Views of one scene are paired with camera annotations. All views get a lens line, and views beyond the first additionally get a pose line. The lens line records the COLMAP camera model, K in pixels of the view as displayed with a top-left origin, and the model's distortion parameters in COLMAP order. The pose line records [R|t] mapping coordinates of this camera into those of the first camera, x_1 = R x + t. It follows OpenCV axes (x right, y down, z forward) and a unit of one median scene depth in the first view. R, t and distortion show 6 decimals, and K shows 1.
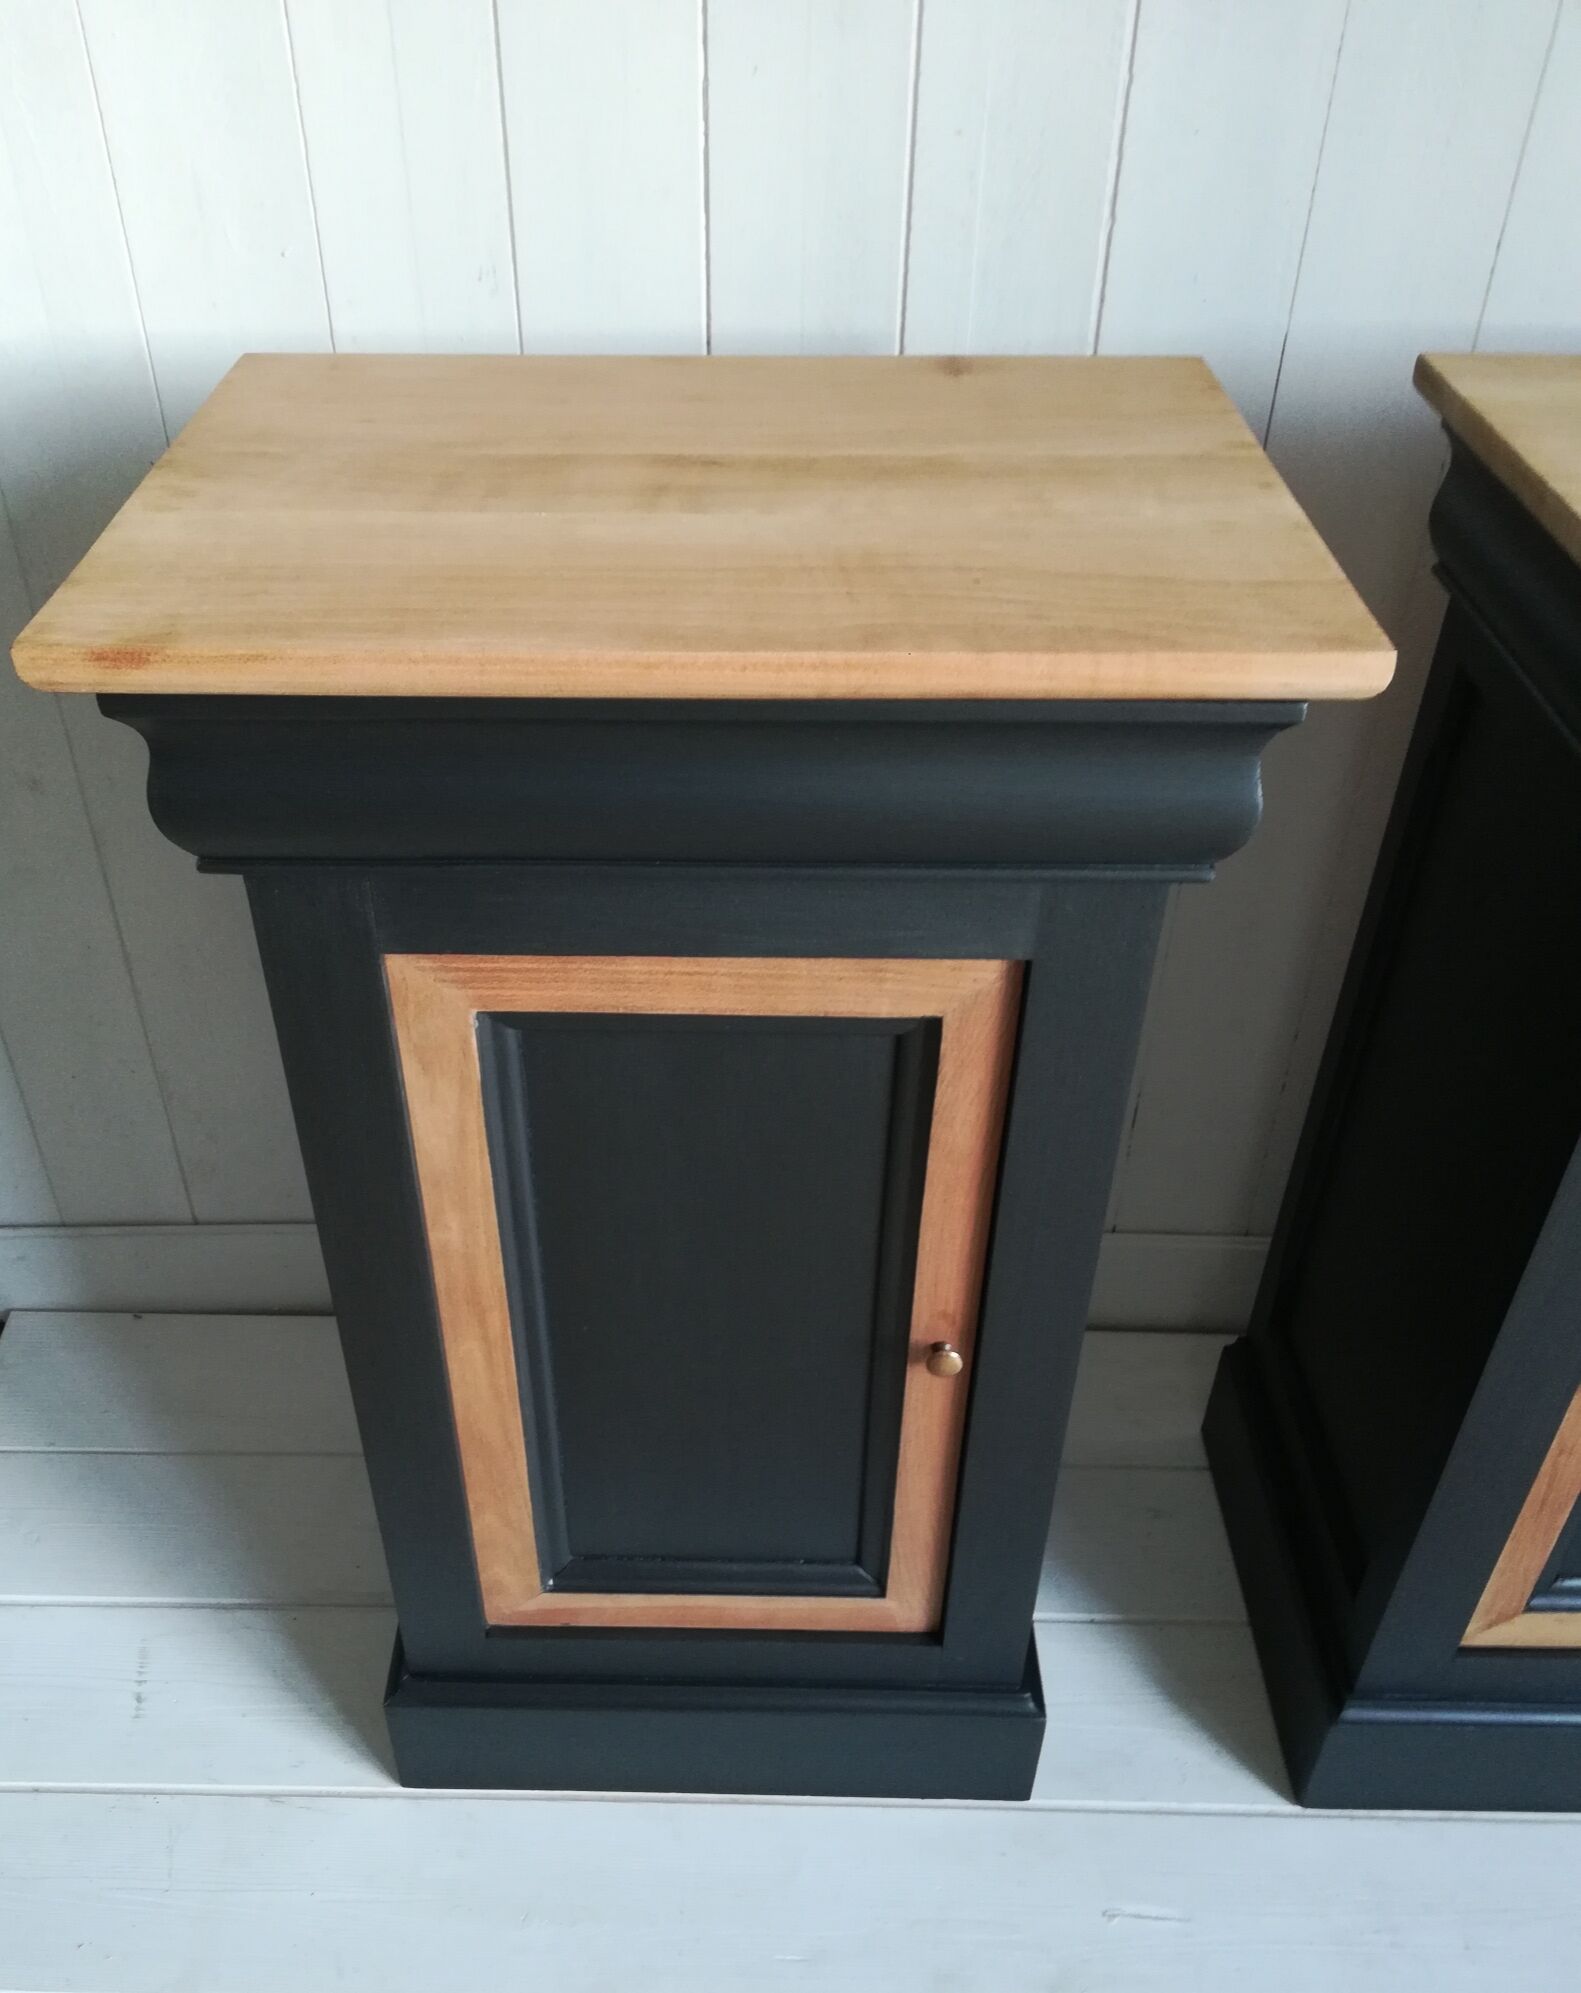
lens RADIAL K [[1719.8, 0, 736.5], [0, 1719.8, 1150.2], [0, 0, 1]] dist [0.082590, -0.126873]
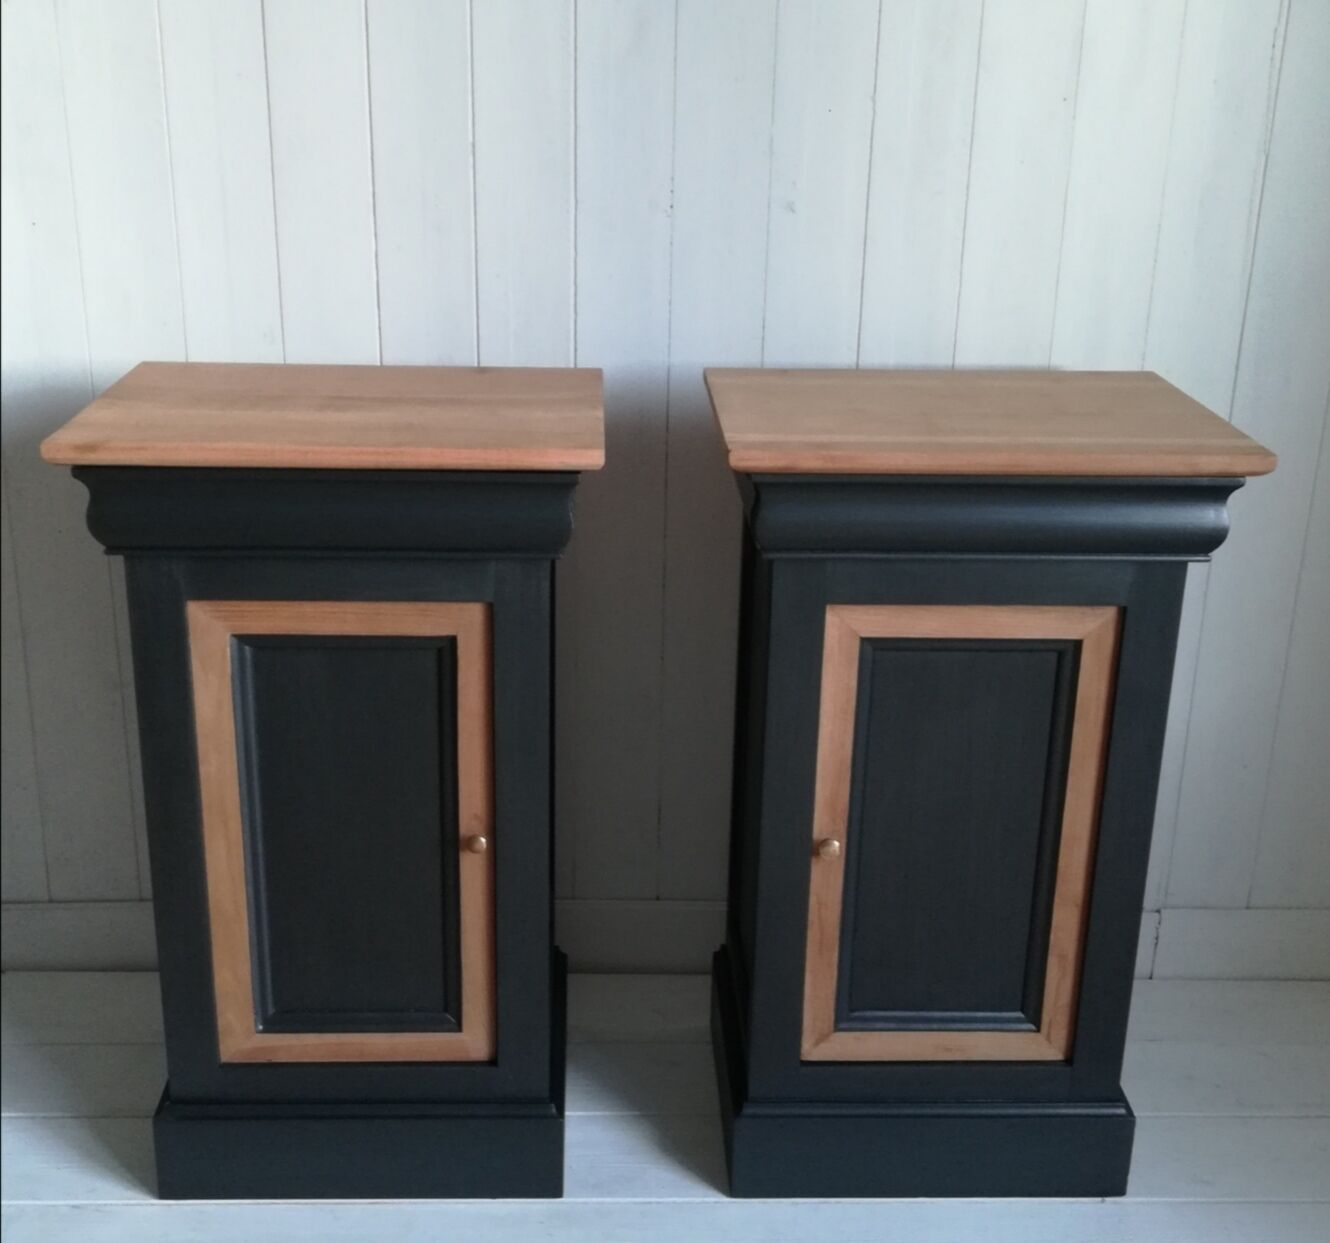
lens RADIAL K [[1725.3, 0, 665.0], [0, 1725.3, 621.5], [0, 0, 1]] dist [0.097147, -0.180885]
pose [[0.998576, 0.001221, 0.053325, 0.238009], [0.017141, 0.939365, -0.342491, 0.575604], [-0.050510, 0.342917, 0.938007, -0.905206]]
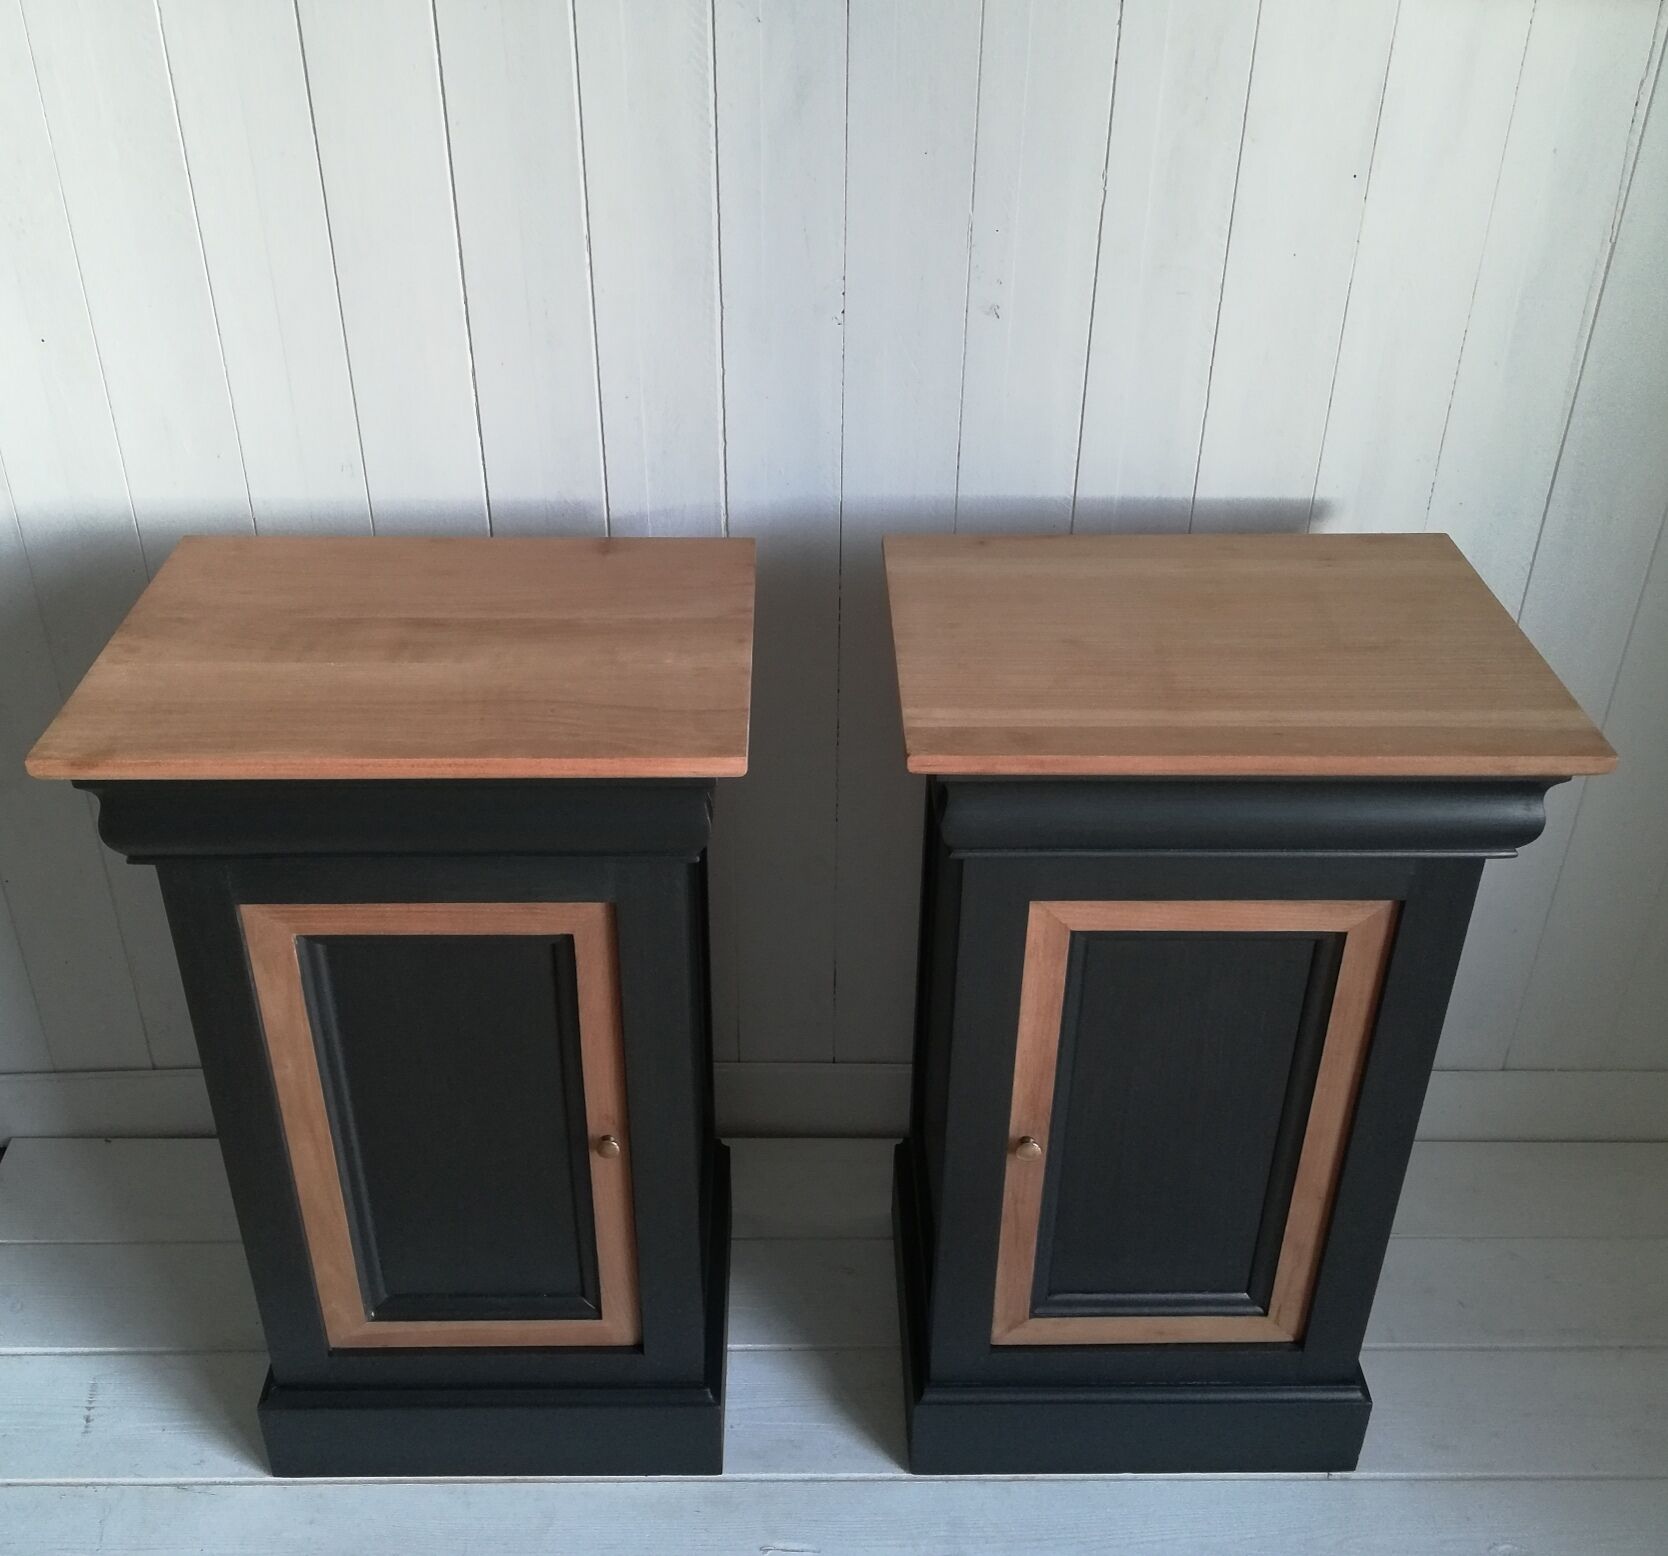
lens RADIAL K [[1725.5, 0, 831.6], [0, 1725.5, 729.5], [0, 0, 1]] dist [0.066416, -0.081313]
pose [[0.999475, -0.008548, 0.031236, 0.295118], [0.013047, 0.989080, -0.146803, -0.021410], [-0.029641, 0.147134, 0.988672, -0.666233]]
